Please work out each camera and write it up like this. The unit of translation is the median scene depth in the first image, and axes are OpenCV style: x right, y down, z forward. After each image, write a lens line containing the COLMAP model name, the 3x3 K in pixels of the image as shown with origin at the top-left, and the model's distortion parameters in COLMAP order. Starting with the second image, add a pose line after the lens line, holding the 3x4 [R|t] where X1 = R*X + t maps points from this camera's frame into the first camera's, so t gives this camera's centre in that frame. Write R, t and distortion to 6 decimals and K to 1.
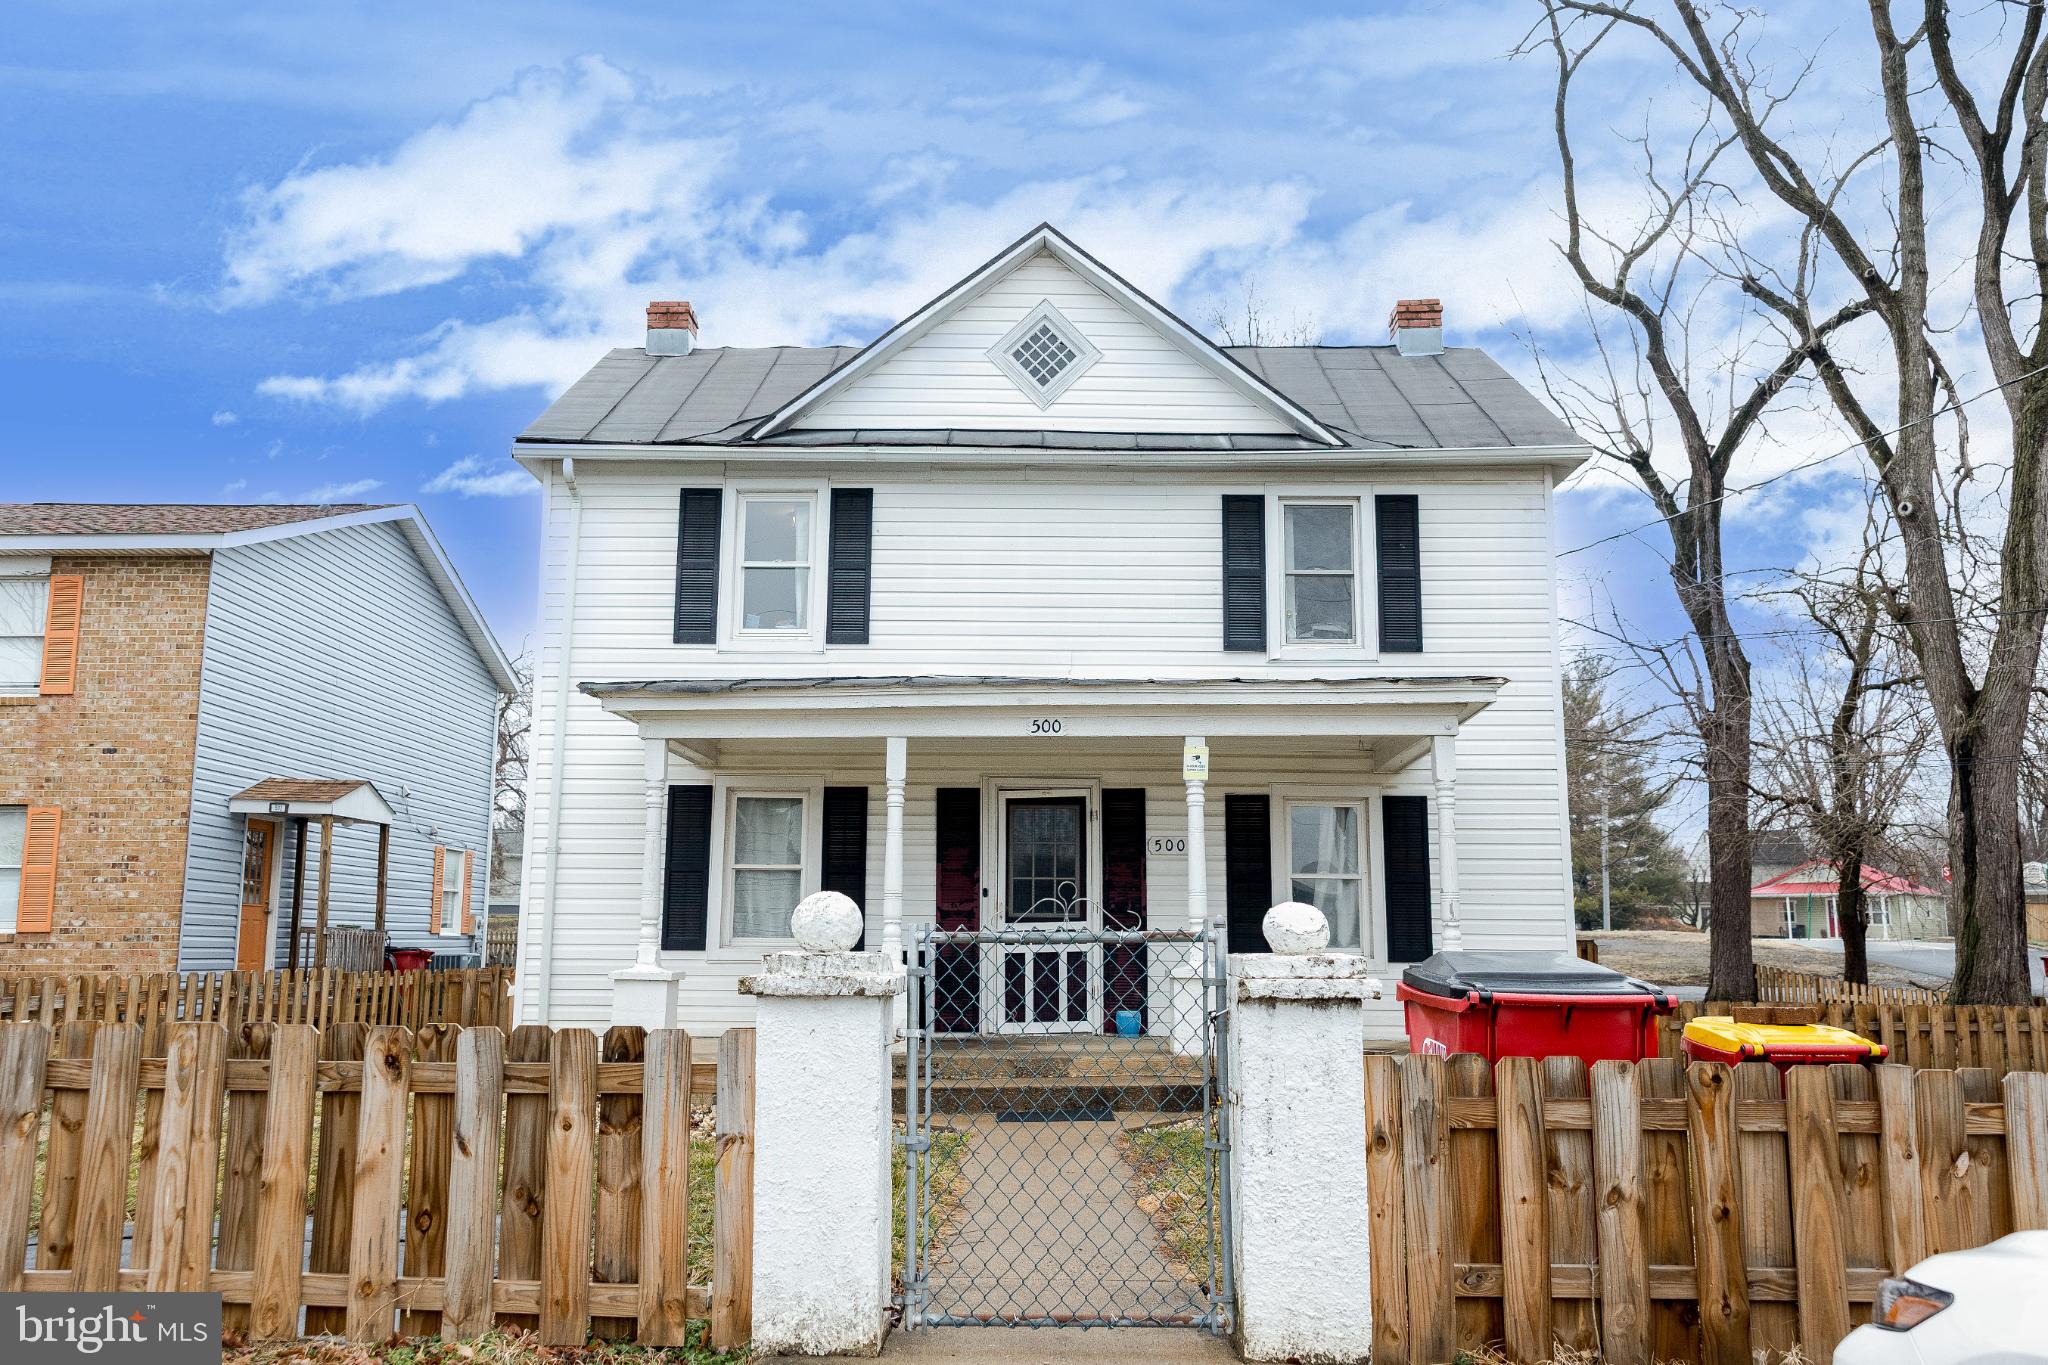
lens RADIAL K [[1656.1, 0, 1024.0], [0, 1656.1, 682.5], [0, 0, 1]] dist [0.010286, 0.007715]
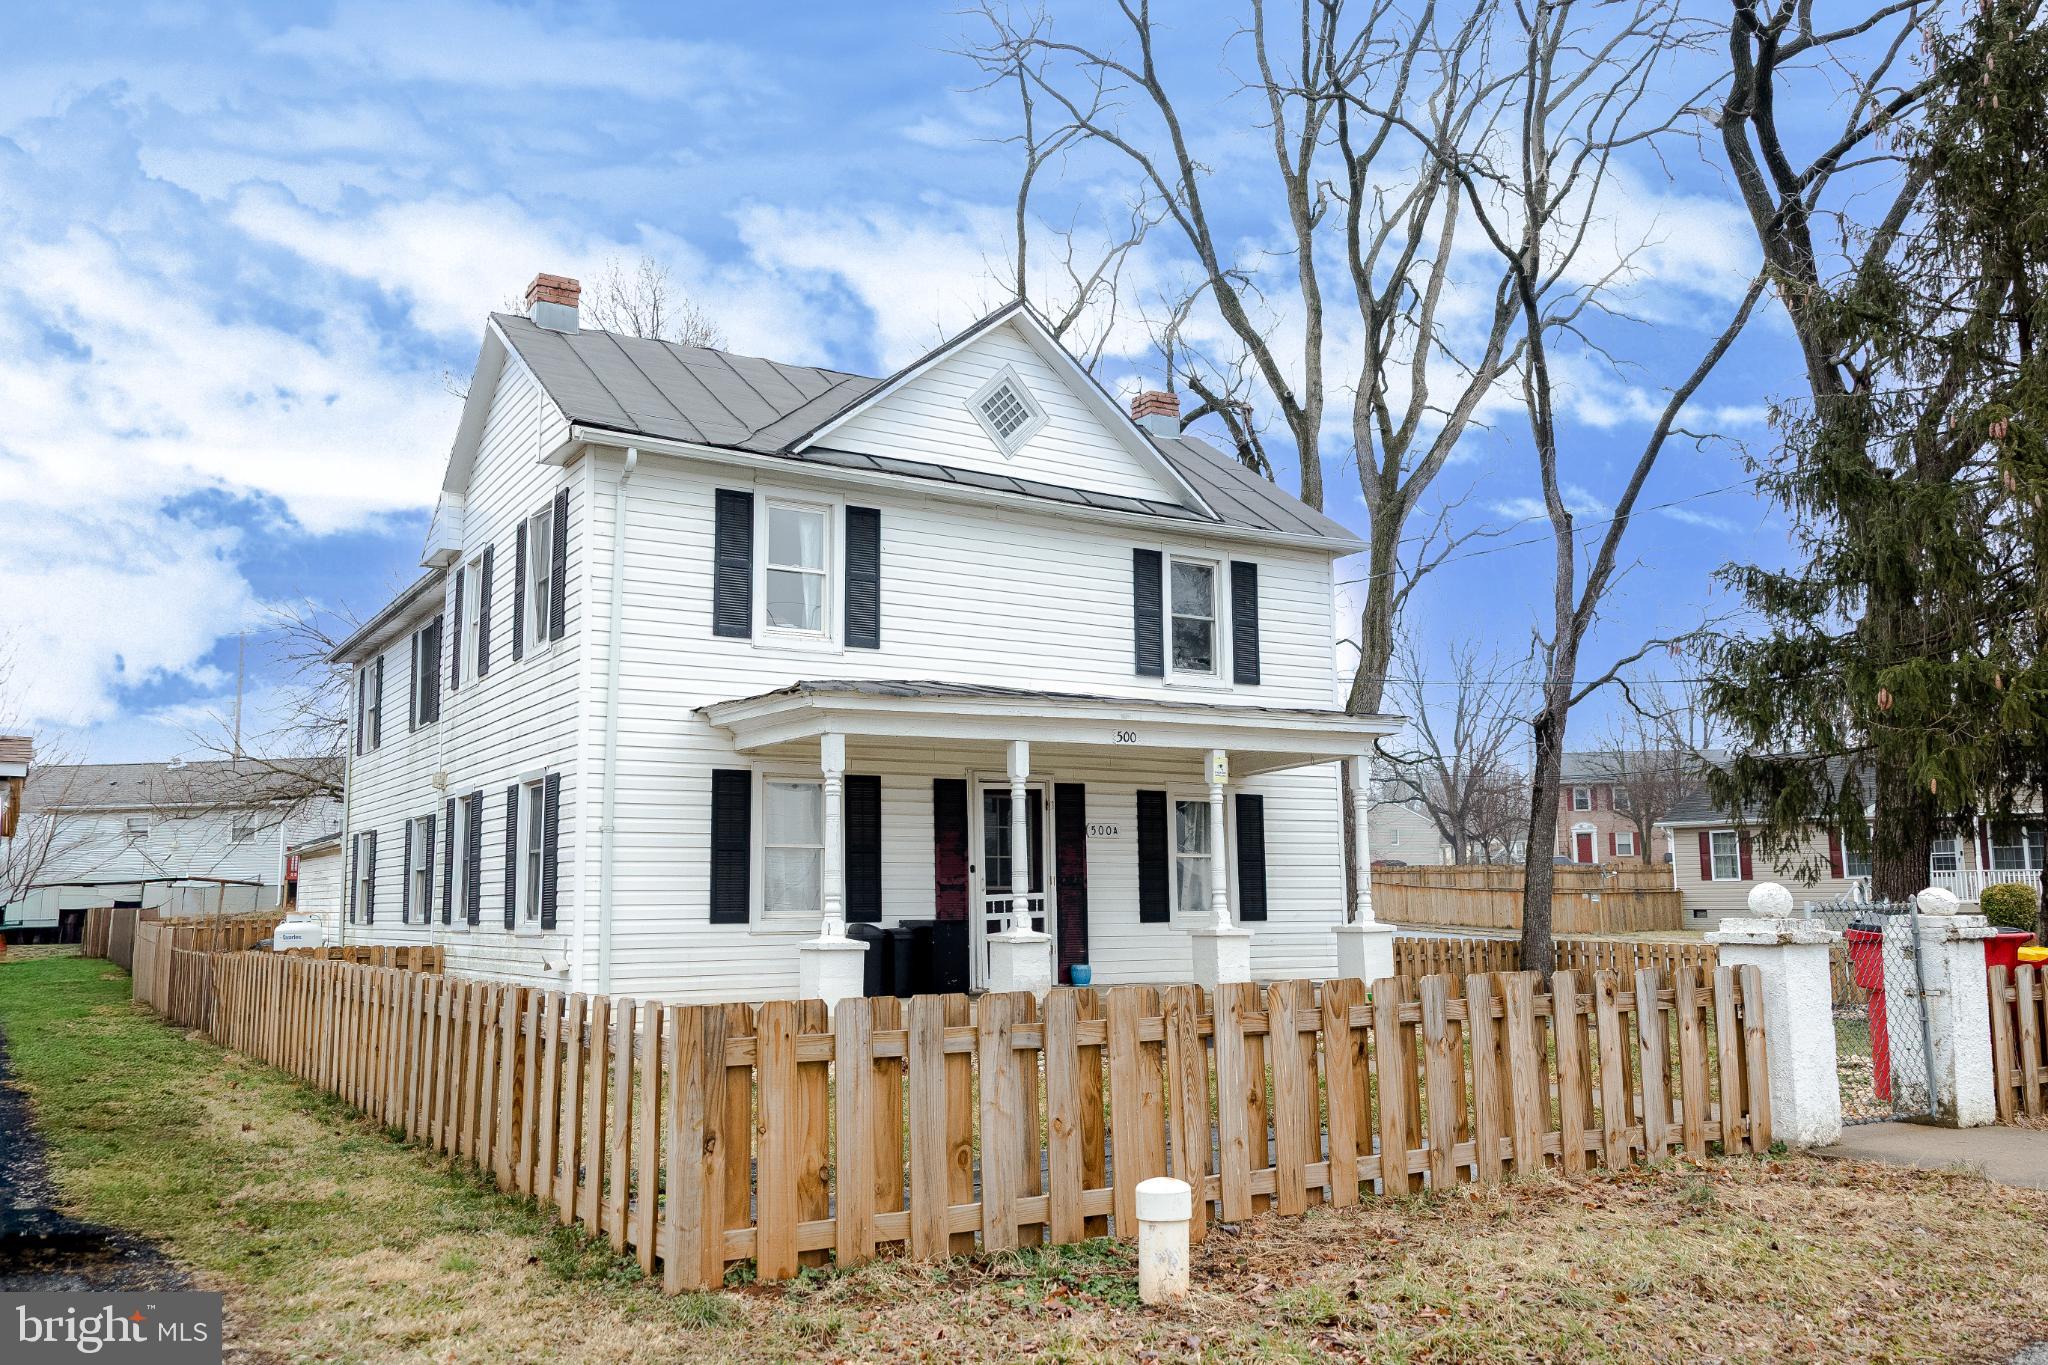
lens RADIAL K [[1656.1, 0, 1024.0], [0, 1656.1, 682.5], [0, 0, 1]] dist [0.010286, 0.007715]
pose [[0.838032, 0.057997, 0.542530, -0.616289], [-0.070216, 0.997530, 0.001824, -0.009395], [-0.541084, -0.039622, 0.840035, 0.000097]]
